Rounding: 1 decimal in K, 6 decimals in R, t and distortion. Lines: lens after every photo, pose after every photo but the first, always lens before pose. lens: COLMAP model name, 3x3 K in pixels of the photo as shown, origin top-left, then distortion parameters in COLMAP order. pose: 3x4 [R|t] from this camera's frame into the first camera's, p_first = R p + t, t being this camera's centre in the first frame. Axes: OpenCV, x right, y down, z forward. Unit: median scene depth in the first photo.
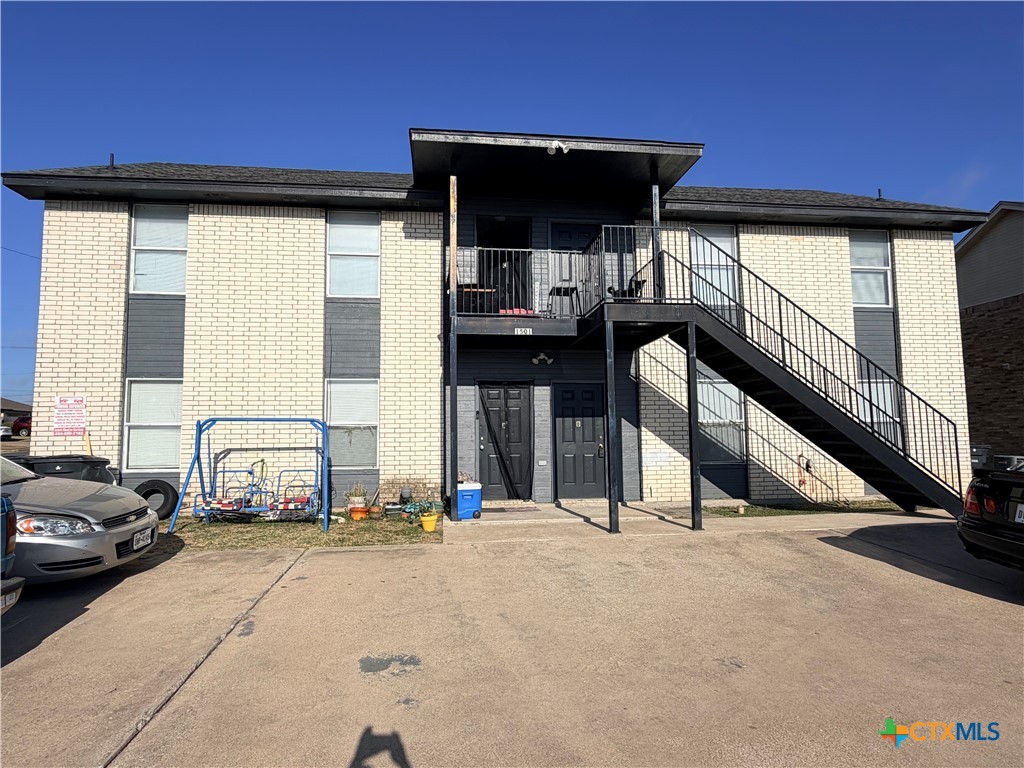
lens RADIAL K [[604.5, 0, 512.6], [0, 604.5, 386.5], [0, 0, 1]] dist [0.000254, 0.001002]
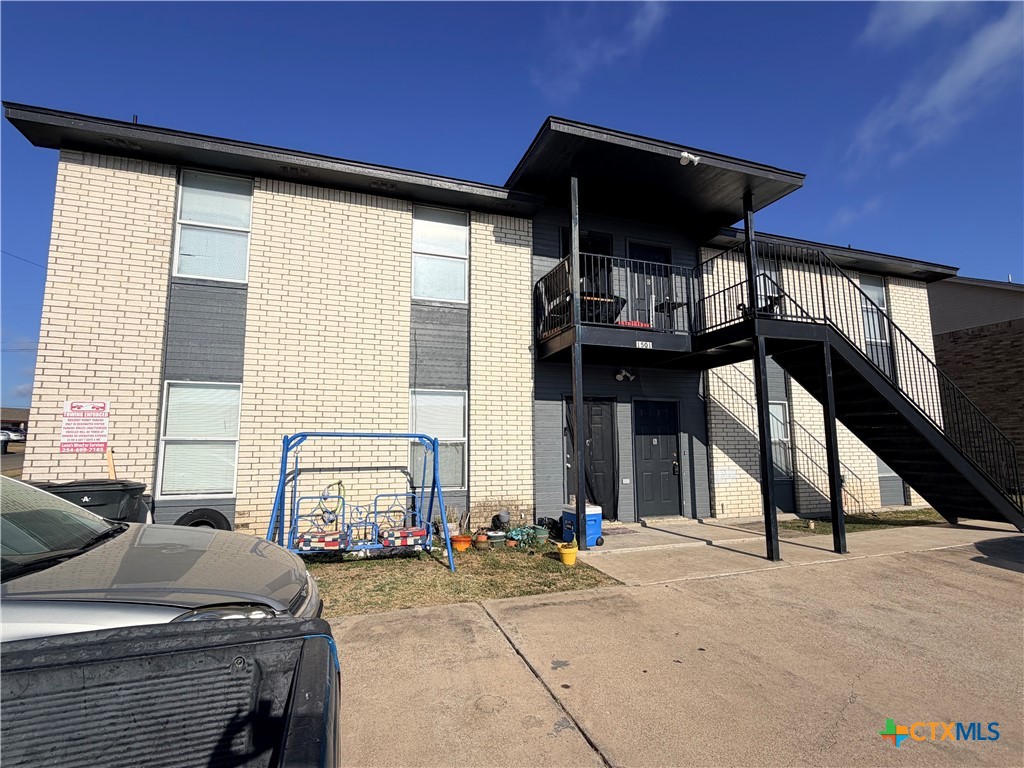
lens RADIAL K [[498.1, 0, 512.9], [0, 498.1, 385.1], [0, 0, 1]] dist [0.000423, -0.000424]
pose [[0.977148, 0.031572, 0.210201, -0.319748], [-0.023167, 0.998835, -0.042327, 0.009409], [-0.211292, 0.036490, 0.976742, 0.253985]]
